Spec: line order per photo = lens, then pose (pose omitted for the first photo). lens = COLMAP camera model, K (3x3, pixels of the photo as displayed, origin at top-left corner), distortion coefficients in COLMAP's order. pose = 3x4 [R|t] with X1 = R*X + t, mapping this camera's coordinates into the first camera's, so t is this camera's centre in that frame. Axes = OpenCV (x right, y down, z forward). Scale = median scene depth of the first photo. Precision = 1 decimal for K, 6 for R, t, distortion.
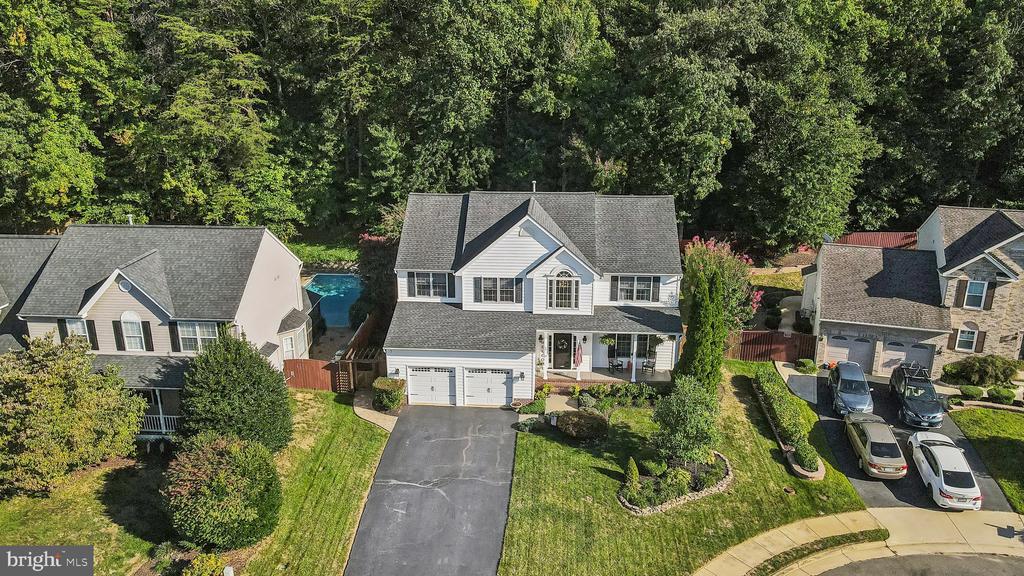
lens RADIAL K [[762.6, 0, 506.8], [0, 762.6, 290.5], [0, 0, 1]] dist [0.018640, 0.010208]
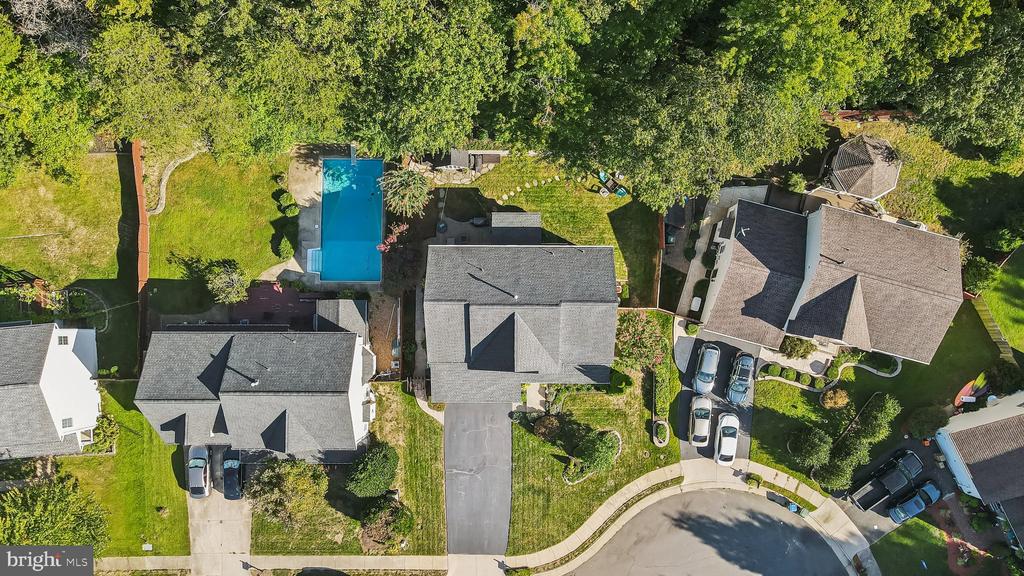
lens RADIAL K [[762.6, 0, 506.8], [0, 762.6, 290.5], [0, 0, 1]] dist [0.018640, 0.010208]
pose [[0.997477, -0.070774, -0.005491, 0.030523], [0.030743, 0.360972, 0.932070, -1.512848], [-0.063984, -0.929887, 0.362237, 0.574527]]
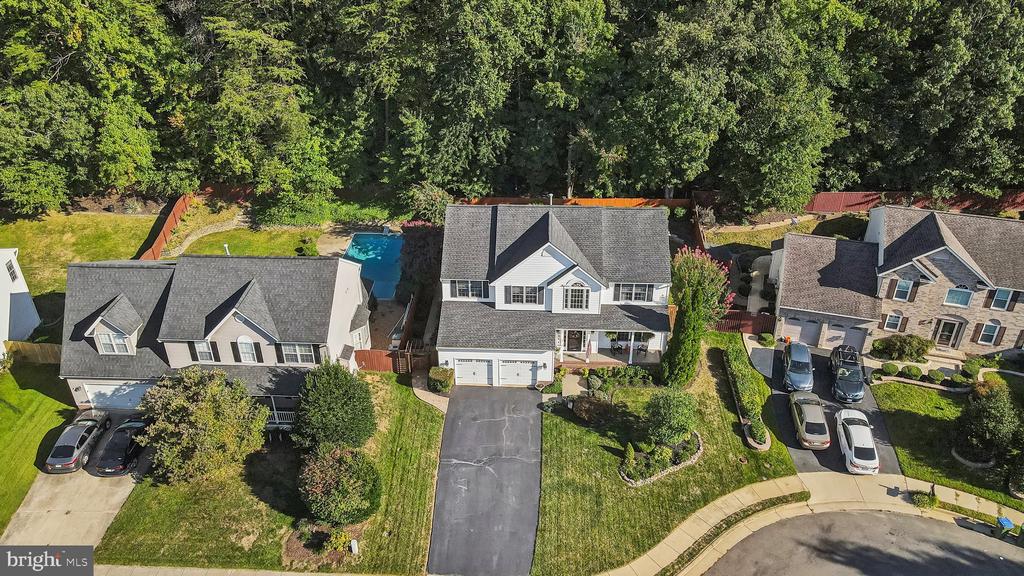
lens RADIAL K [[762.6, 0, 506.8], [0, 762.6, 290.5], [0, 0, 1]] dist [0.018640, 0.010208]
pose [[0.999759, -0.014691, 0.016322, -0.060144], [0.010650, 0.974384, 0.224636, -0.288832], [-0.019204, -0.224408, 0.974306, -0.214551]]
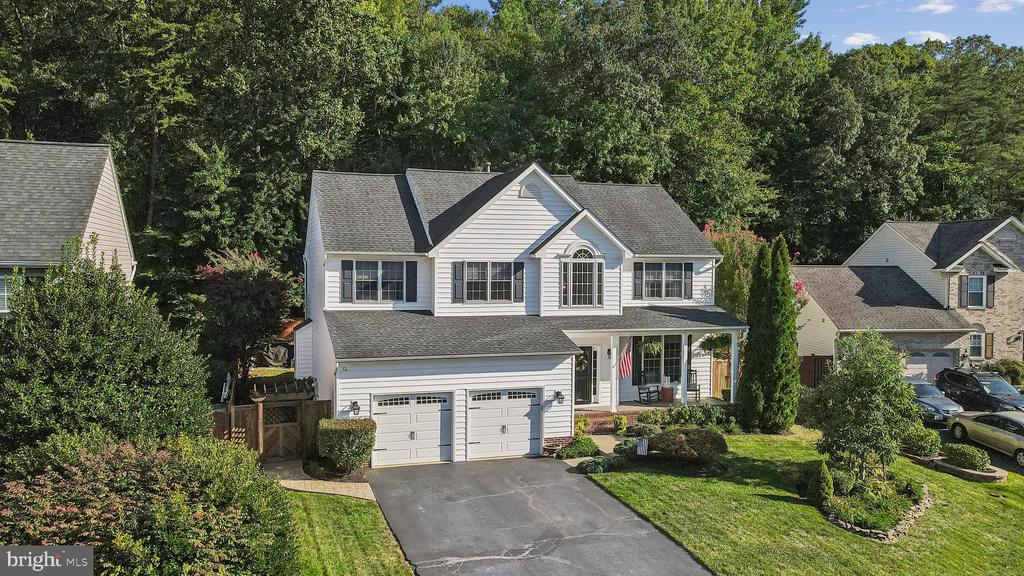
lens RADIAL K [[762.6, 0, 506.8], [0, 762.6, 290.5], [0, 0, 1]] dist [0.018640, 0.010208]
pose [[0.921432, -0.004785, 0.388510, -0.252203], [0.112693, 0.960232, -0.255448, 0.175862], [-0.371837, 0.279161, 0.885328, 0.415550]]
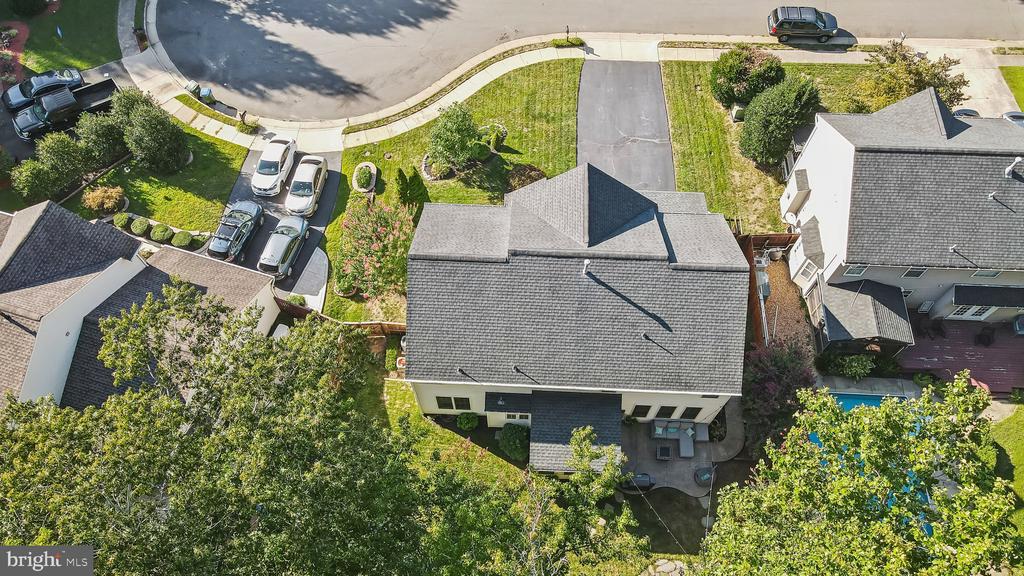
lens RADIAL K [[762.6, 0, 506.8], [0, 762.6, 290.5], [0, 0, 1]] dist [0.018640, 0.010208]
pose [[-0.999531, 0.029782, -0.007152, 0.132123], [-0.002197, 0.163198, 0.986591, -0.956176], [0.030550, 0.986144, -0.163056, 1.249720]]
